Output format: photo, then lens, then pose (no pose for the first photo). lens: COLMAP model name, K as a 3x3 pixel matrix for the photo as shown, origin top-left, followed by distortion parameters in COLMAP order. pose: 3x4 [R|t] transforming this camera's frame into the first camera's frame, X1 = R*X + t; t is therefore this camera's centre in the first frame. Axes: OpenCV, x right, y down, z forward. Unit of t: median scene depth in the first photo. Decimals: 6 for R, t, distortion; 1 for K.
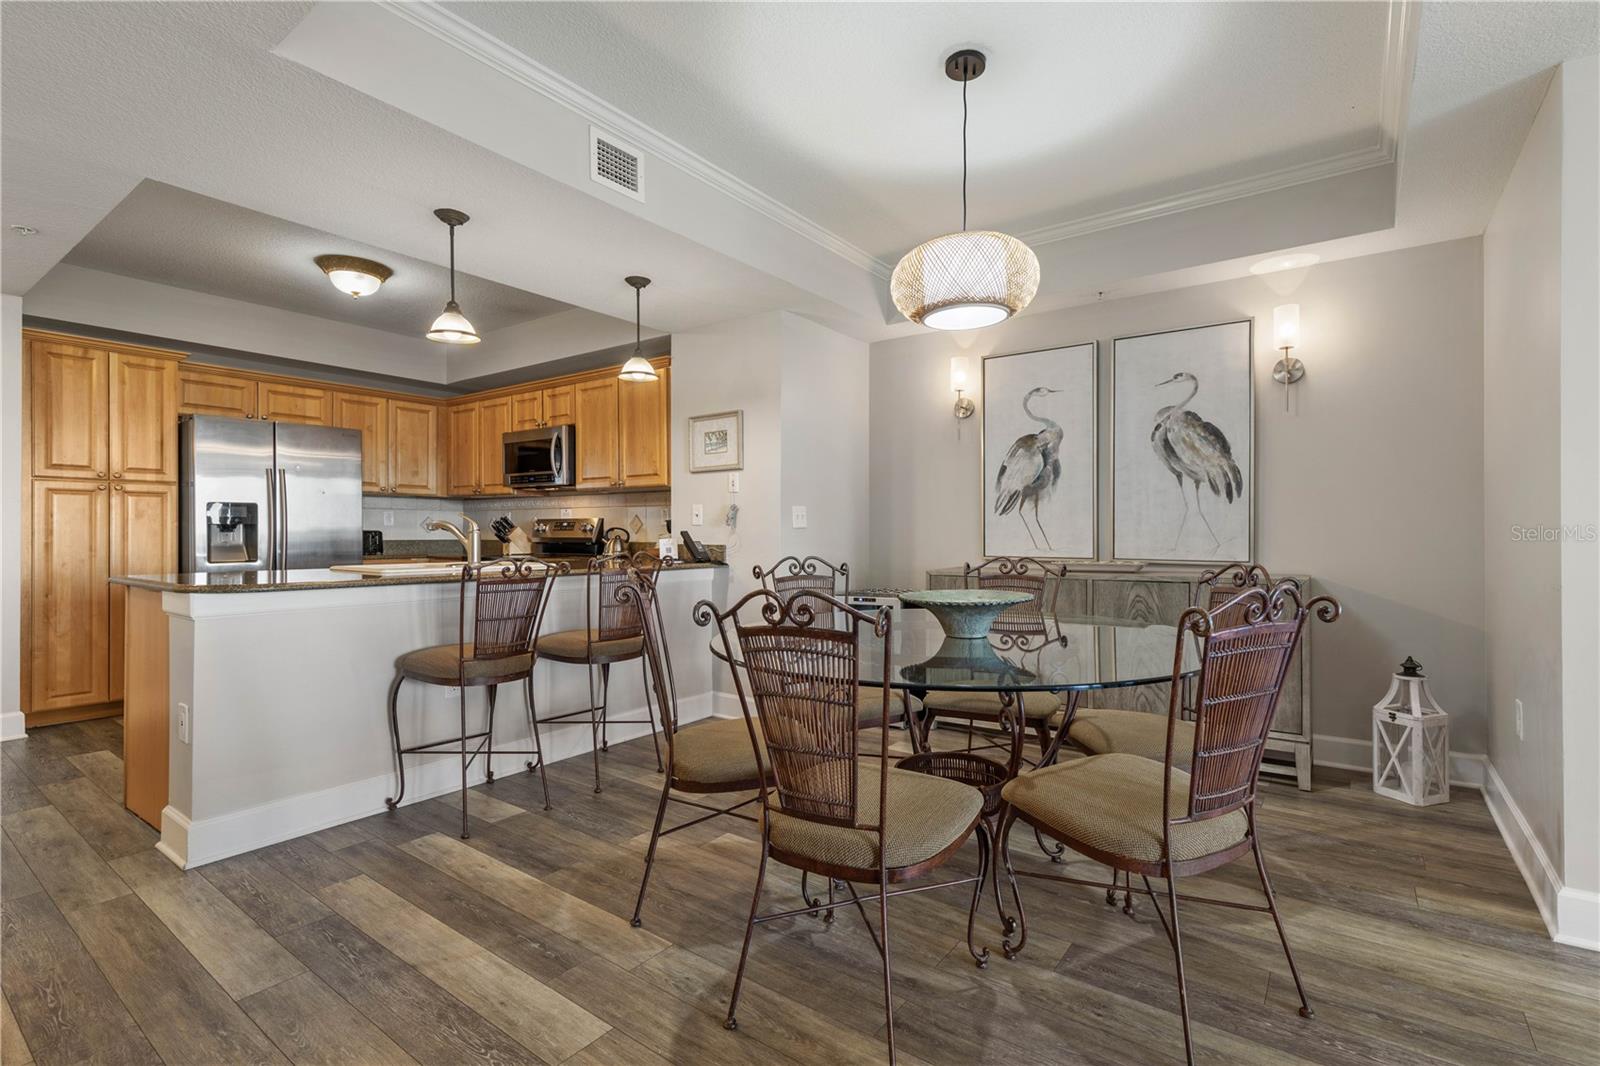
lens RADIAL K [[728.5, 0, 801.2], [0, 728.5, 529.2], [0, 0, 1]] dist [0.007394, -0.001302]
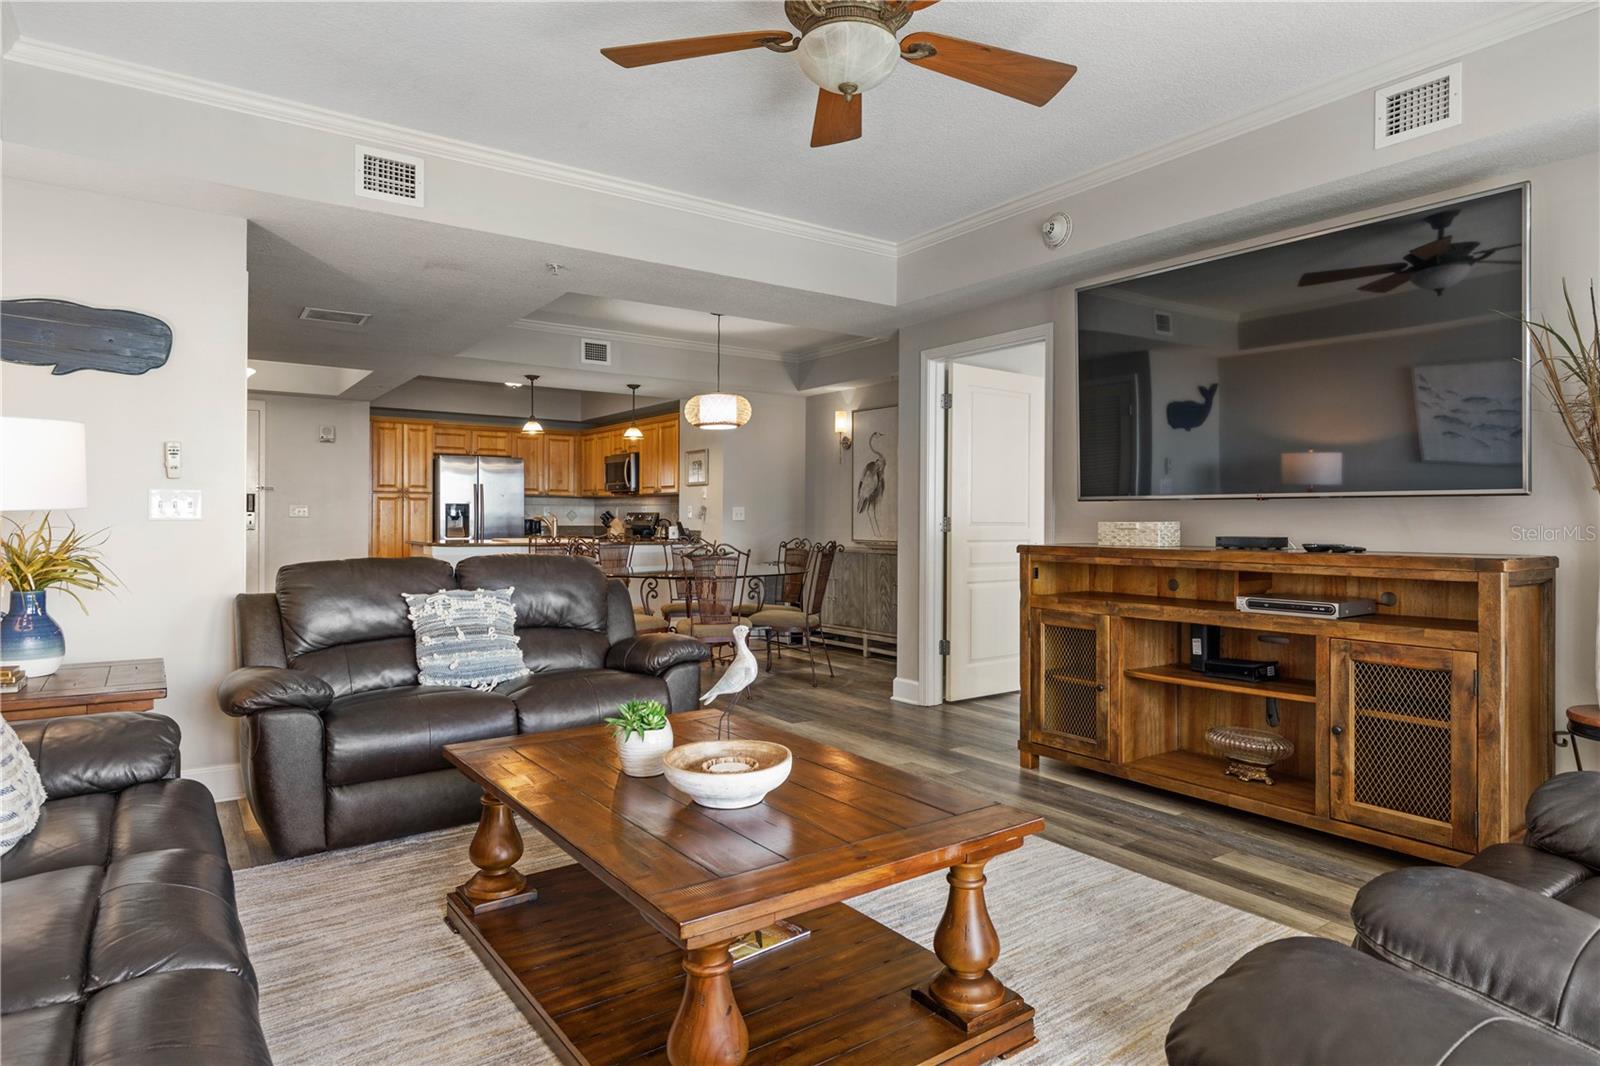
lens RADIAL K [[862.3, 0, 774.5], [0, 862.3, 512.7], [0, 0, 1]] dist [0.002093, -0.000910]
pose [[0.942769, 0.005082, -0.333407, 0.654744], [-0.006028, 0.999980, -0.001801, -0.014771], [0.333391, 0.003707, 0.942781, -0.727043]]
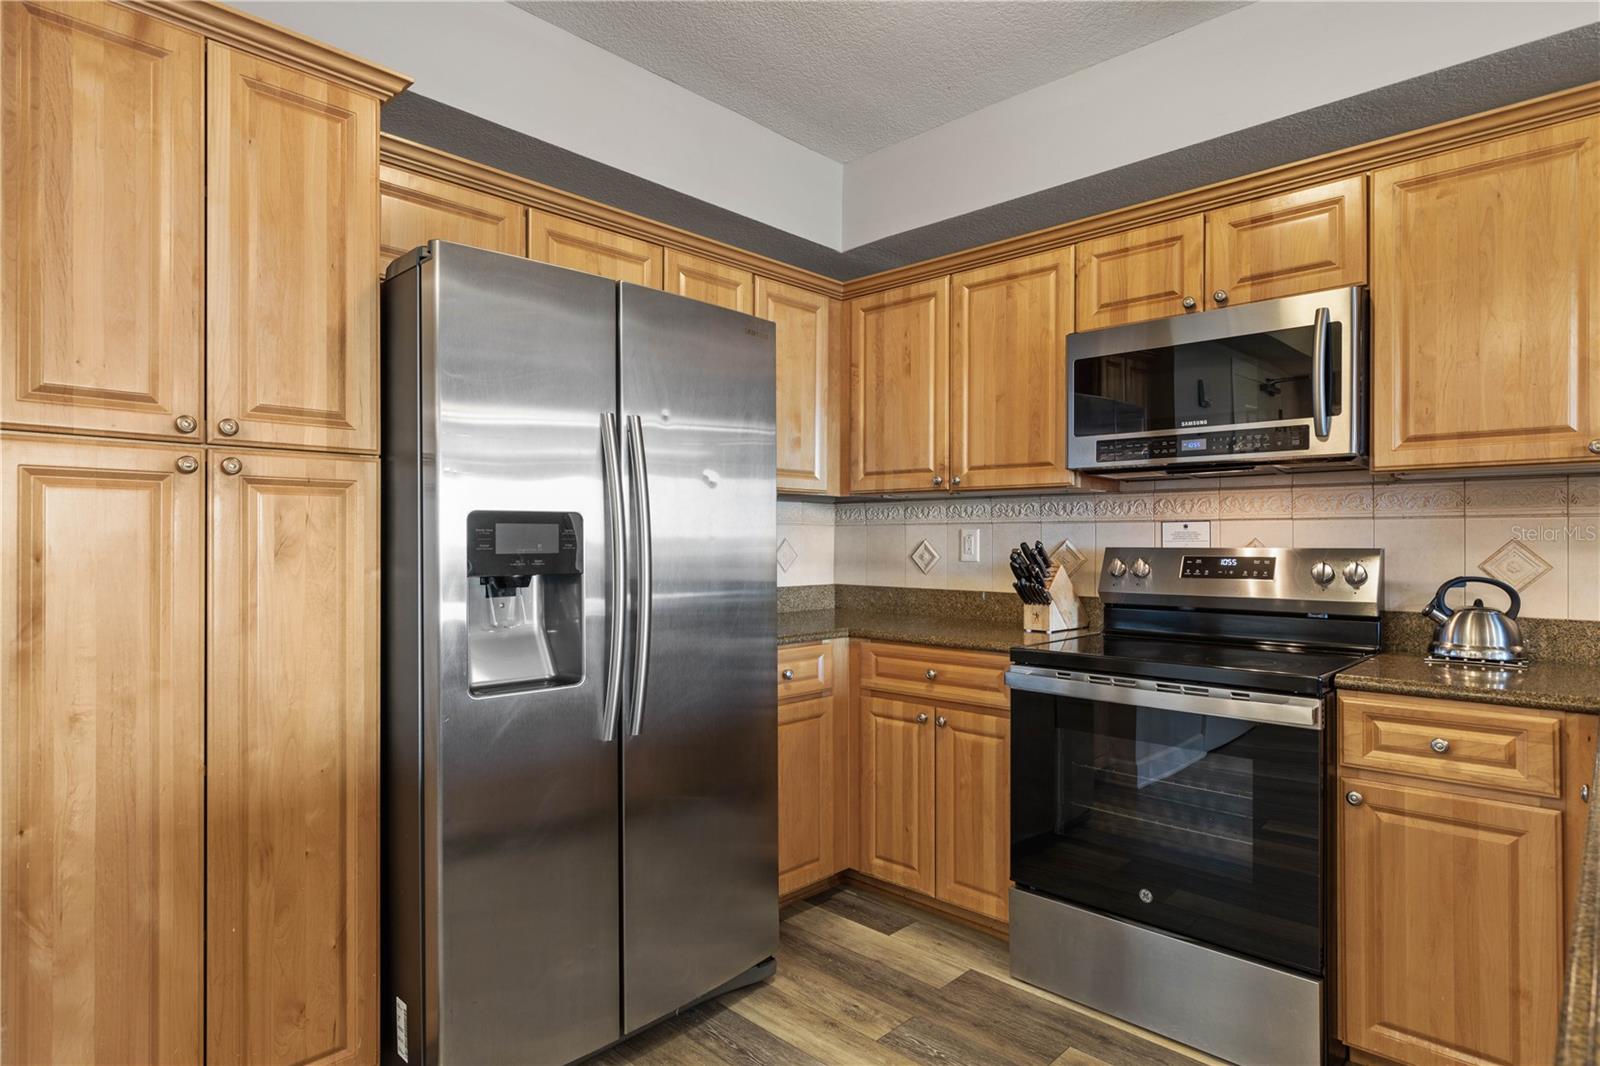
lens RADIAL K [[862.3, 0, 802.9], [0, 862.3, 537.3], [0, 0, 1]] dist [0.002093, -0.000910]
pose [[0.992256, 0.000415, -0.124211, -0.603221], [-0.000592, 0.999999, -0.001394, -0.023600], [0.124210, 0.001457, 0.992255, 0.621495]]
